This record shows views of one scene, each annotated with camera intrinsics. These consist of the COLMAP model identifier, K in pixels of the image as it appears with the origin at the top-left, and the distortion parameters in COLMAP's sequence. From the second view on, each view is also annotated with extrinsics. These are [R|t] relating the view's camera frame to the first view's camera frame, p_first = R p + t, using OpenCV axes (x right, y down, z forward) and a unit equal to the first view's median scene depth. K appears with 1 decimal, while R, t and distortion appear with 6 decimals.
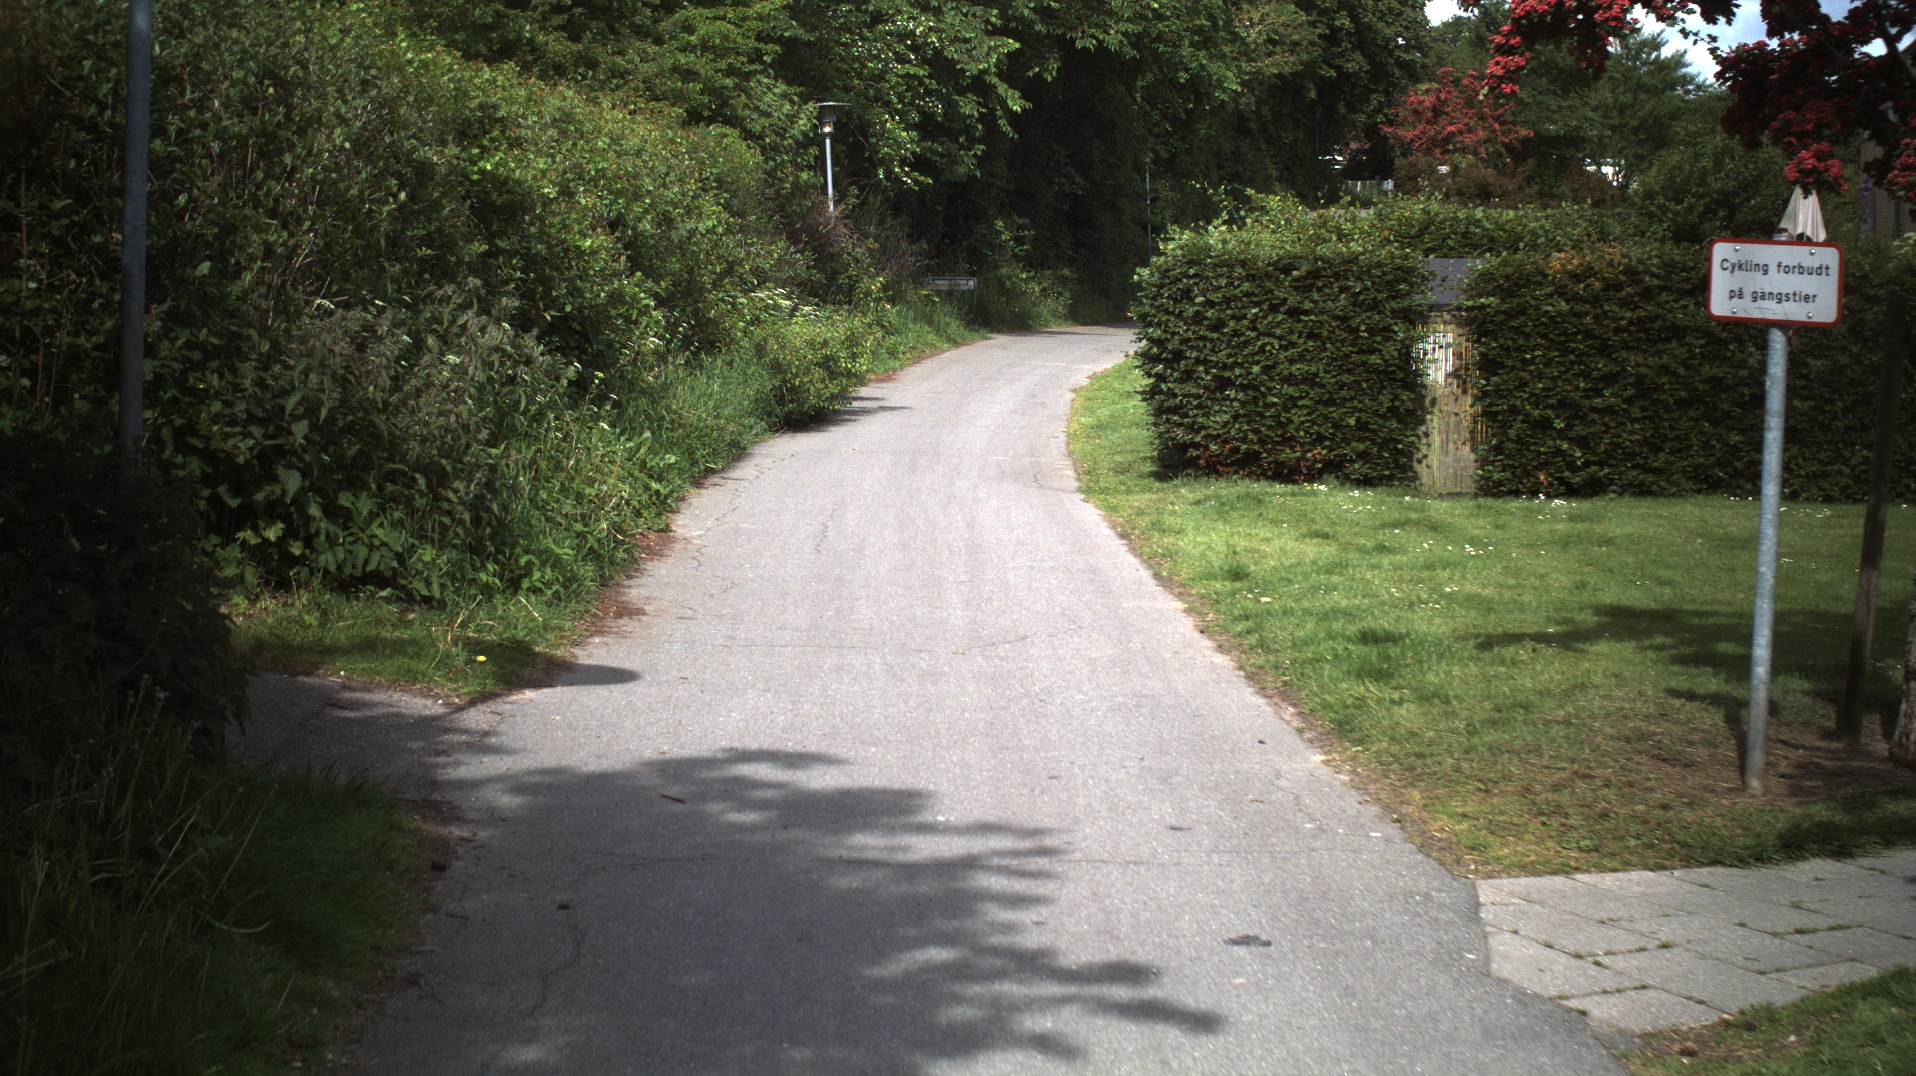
lens RADIAL K [[3366.9, 0, 958.0], [0, 3366.9, 538.0], [0, 0, 1]] dist [-0.305077, 0.524460]
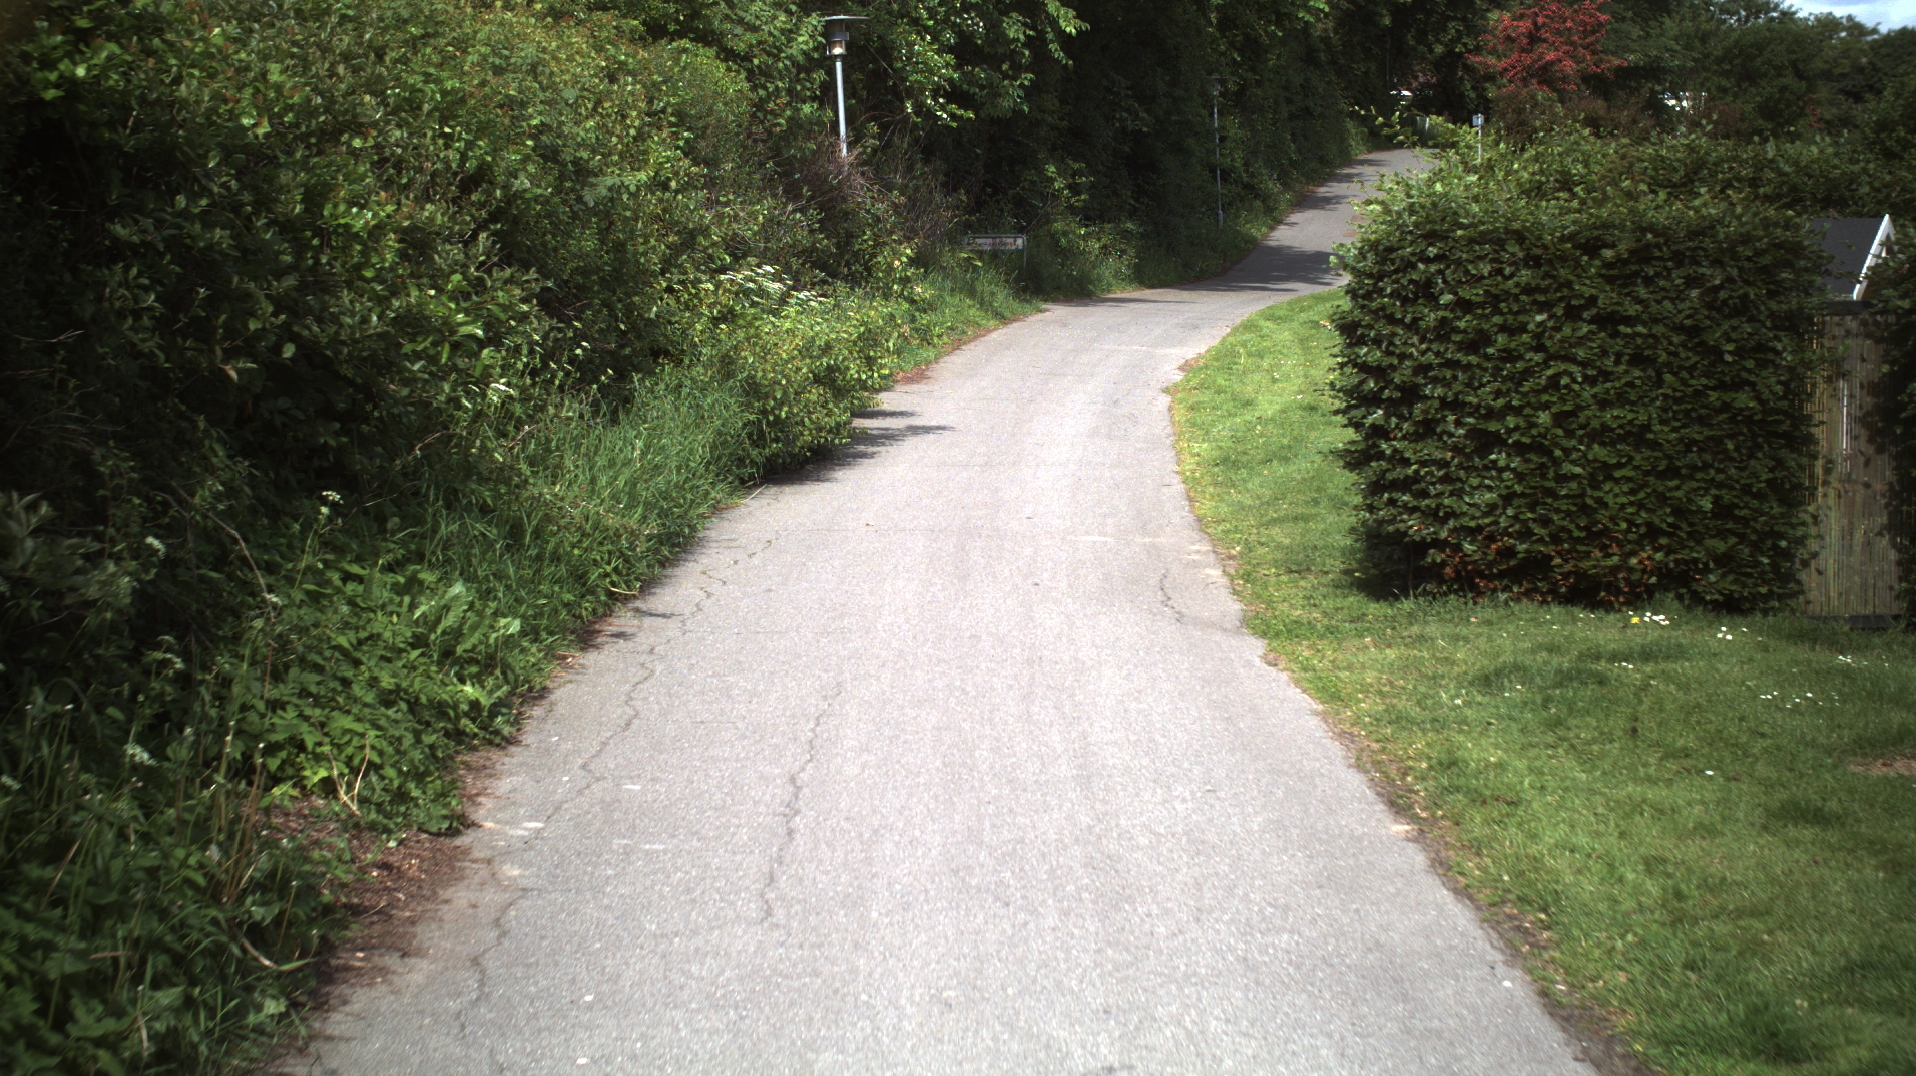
lens RADIAL K [[3366.9, 0, 958.0], [0, 3366.9, 538.0], [0, 0, 1]] dist [-0.305077, 0.524460]
pose [[0.999892, -0.010530, -0.010298, -0.006257], [0.010699, 0.999808, 0.016408, -0.030477], [0.010123, -0.016516, 0.999812, 0.317110]]
